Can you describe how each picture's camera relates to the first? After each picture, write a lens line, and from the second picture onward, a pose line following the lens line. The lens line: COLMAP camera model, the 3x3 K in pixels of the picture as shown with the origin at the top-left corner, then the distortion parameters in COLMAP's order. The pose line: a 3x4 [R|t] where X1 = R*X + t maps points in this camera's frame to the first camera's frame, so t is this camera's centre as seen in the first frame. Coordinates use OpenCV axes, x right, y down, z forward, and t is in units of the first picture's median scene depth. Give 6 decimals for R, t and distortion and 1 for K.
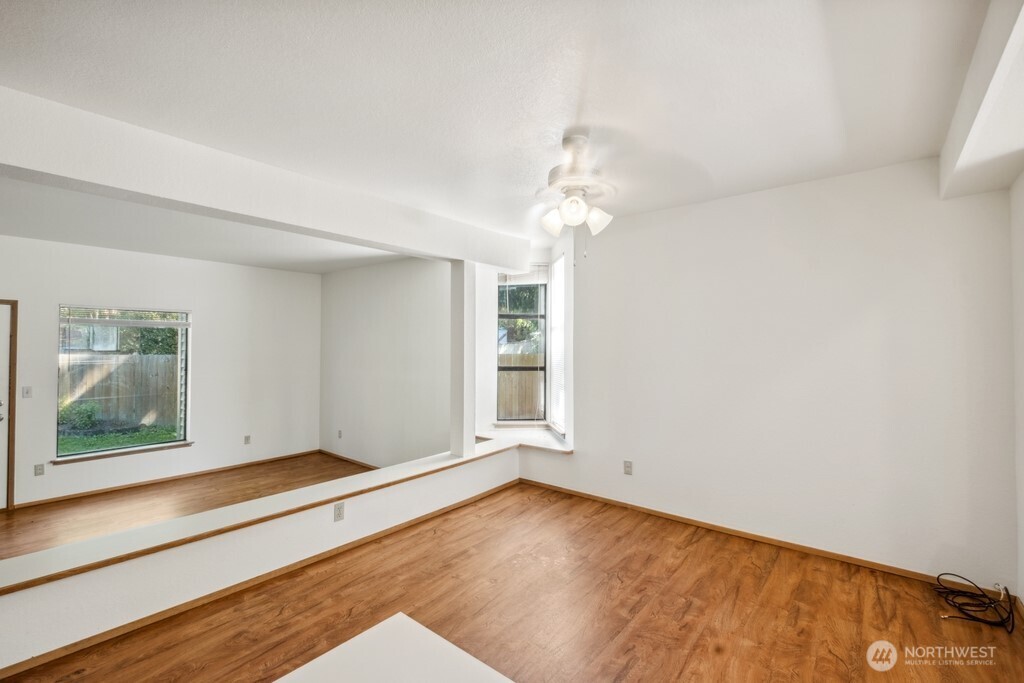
lens RADIAL K [[456.1, 0, 511.0], [0, 456.1, 340.4], [0, 0, 1]] dist [-0.009161, 0.000596]
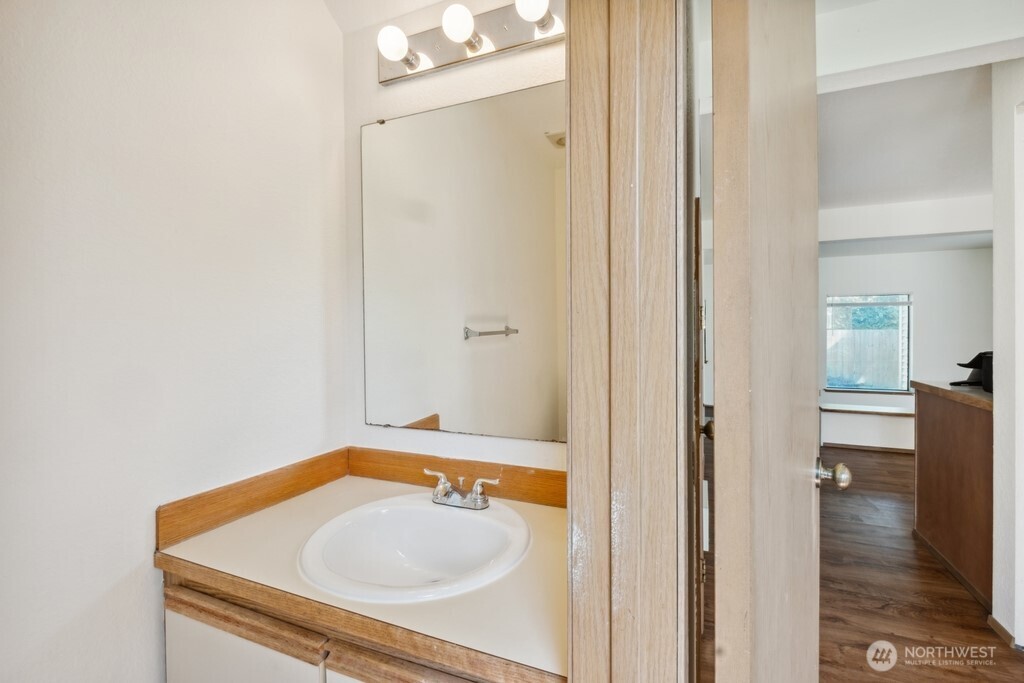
lens RADIAL K [[456.1, 0, 510.0], [0, 456.1, 337.6], [0, 0, 1]] dist [-0.009161, 0.000596]
pose [[0.280482, 0.017501, -0.959700, 0.147041], [0.009787, 0.999730, 0.021091, 0.017668], [0.959809, -0.015308, 0.280235, -0.326563]]
